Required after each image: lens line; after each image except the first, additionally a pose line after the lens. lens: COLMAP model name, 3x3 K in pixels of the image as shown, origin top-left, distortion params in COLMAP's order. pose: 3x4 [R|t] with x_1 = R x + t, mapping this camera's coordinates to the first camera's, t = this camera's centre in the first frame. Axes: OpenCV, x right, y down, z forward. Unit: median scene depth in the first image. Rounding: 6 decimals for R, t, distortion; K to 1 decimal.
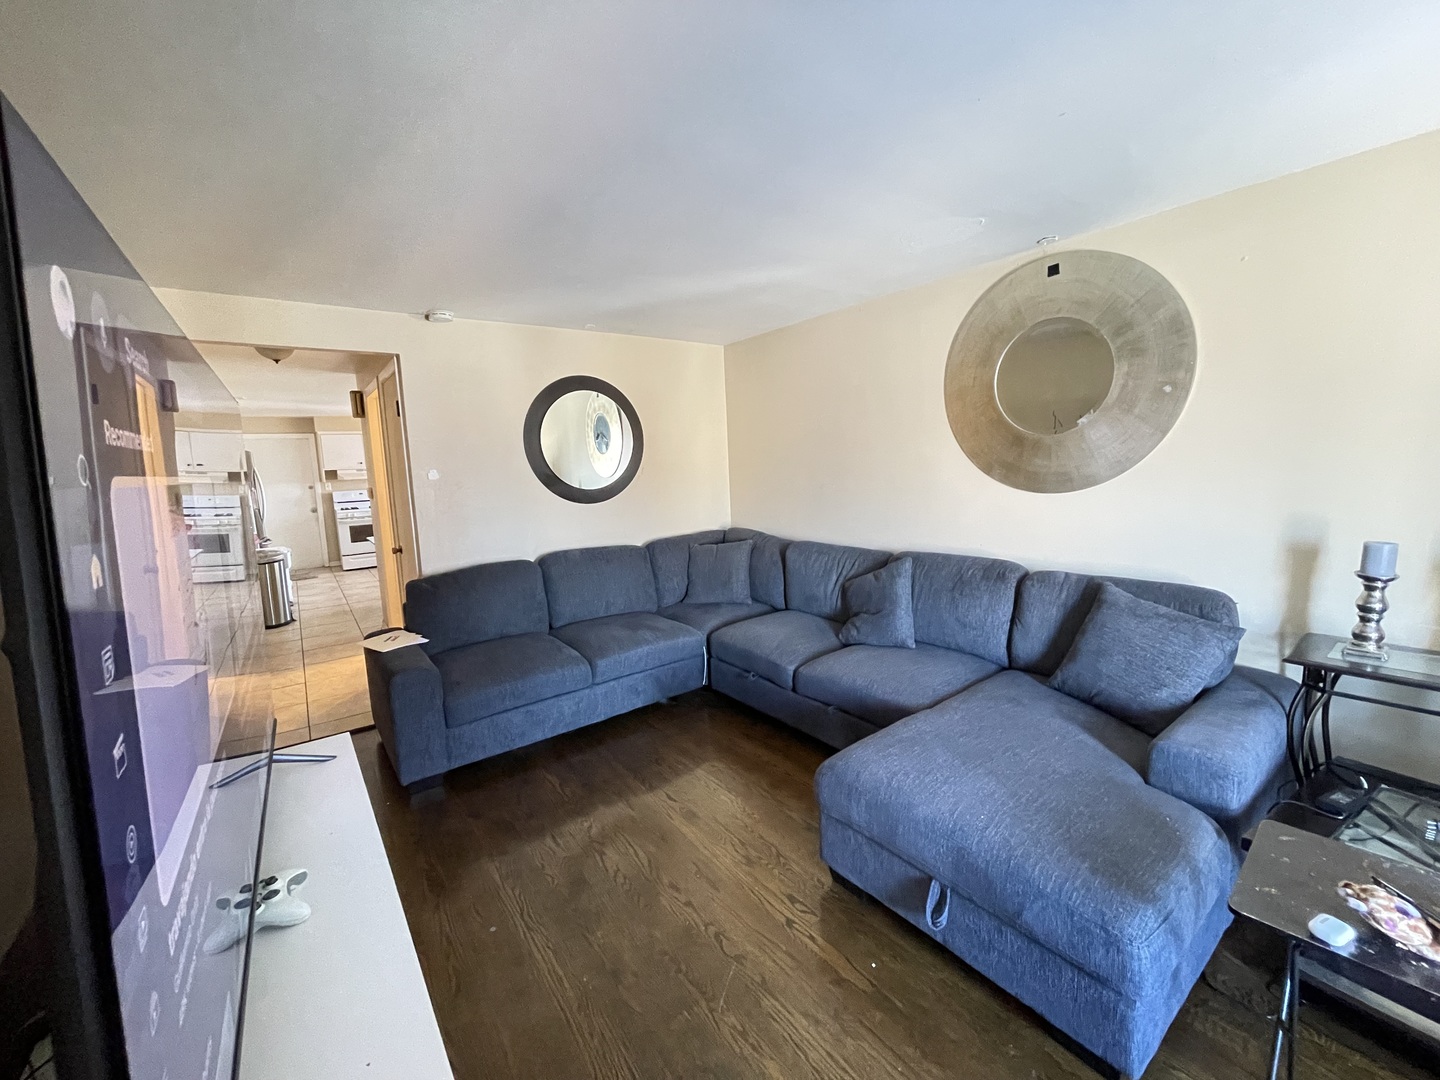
lens RADIAL K [[575.9, 0, 720.0], [0, 575.9, 540.0], [0, 0, 1]] dist [-0.000619, -0.000044]
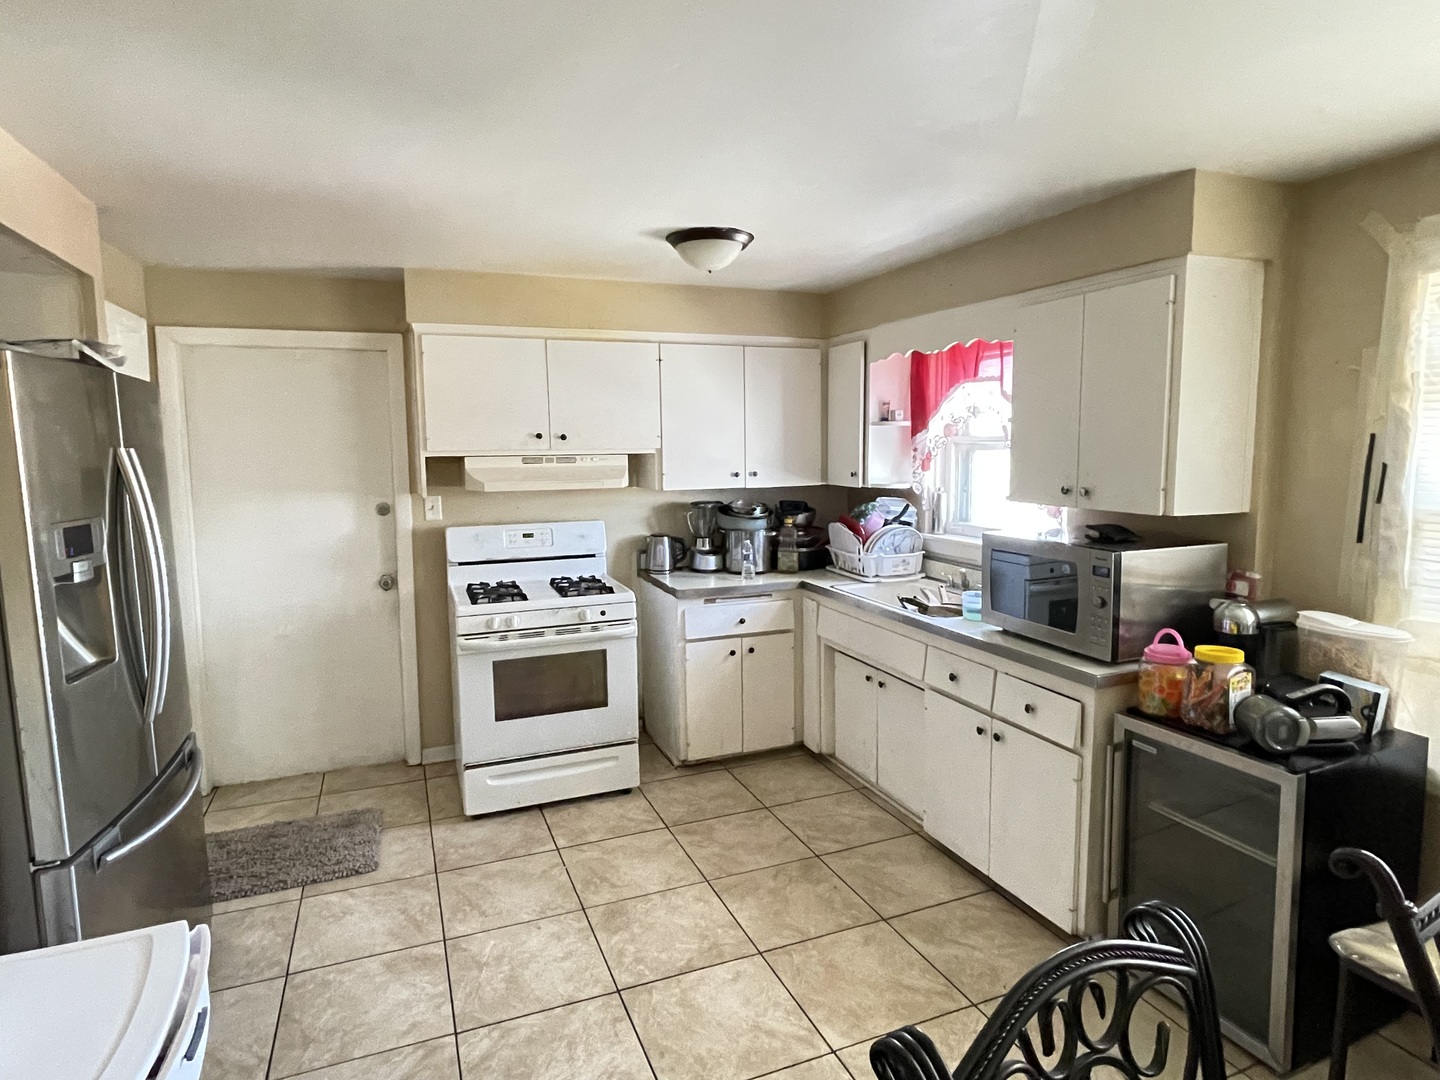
lens RADIAL K [[814.1, 0, 720.0], [0, 814.1, 540.0], [0, 0, 1]] dist [0.000611, 0.000117]
pose [[0.970329, 0.064161, -0.233119, -0.439503], [-0.064124, 0.997912, 0.007747, -0.090523], [0.233129, 0.007431, 0.972417, 0.627489]]
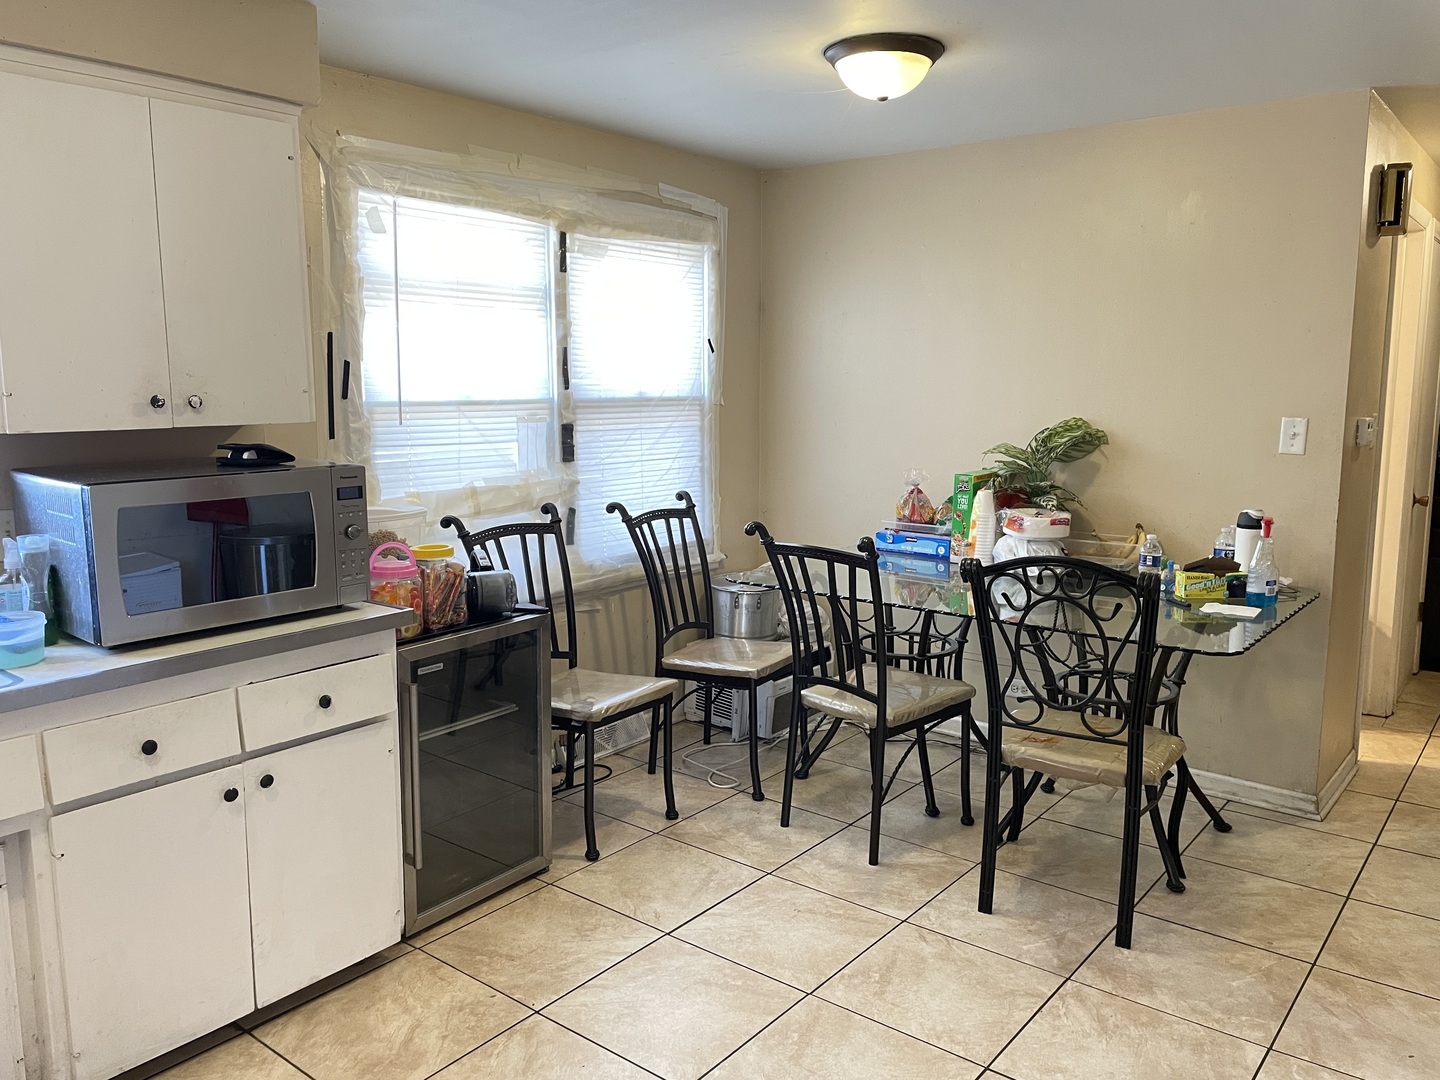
lens RADIAL K [[1094.1, 0, 720.0], [0, 1094.1, 540.0], [0, 0, 1]] dist [-0.002437, -0.001164]
pose [[-0.261325, -0.096936, 0.960371, -0.848801], [0.136330, 0.981264, 0.136142, -0.105798], [-0.955575, 0.166505, -0.243213, 1.081378]]
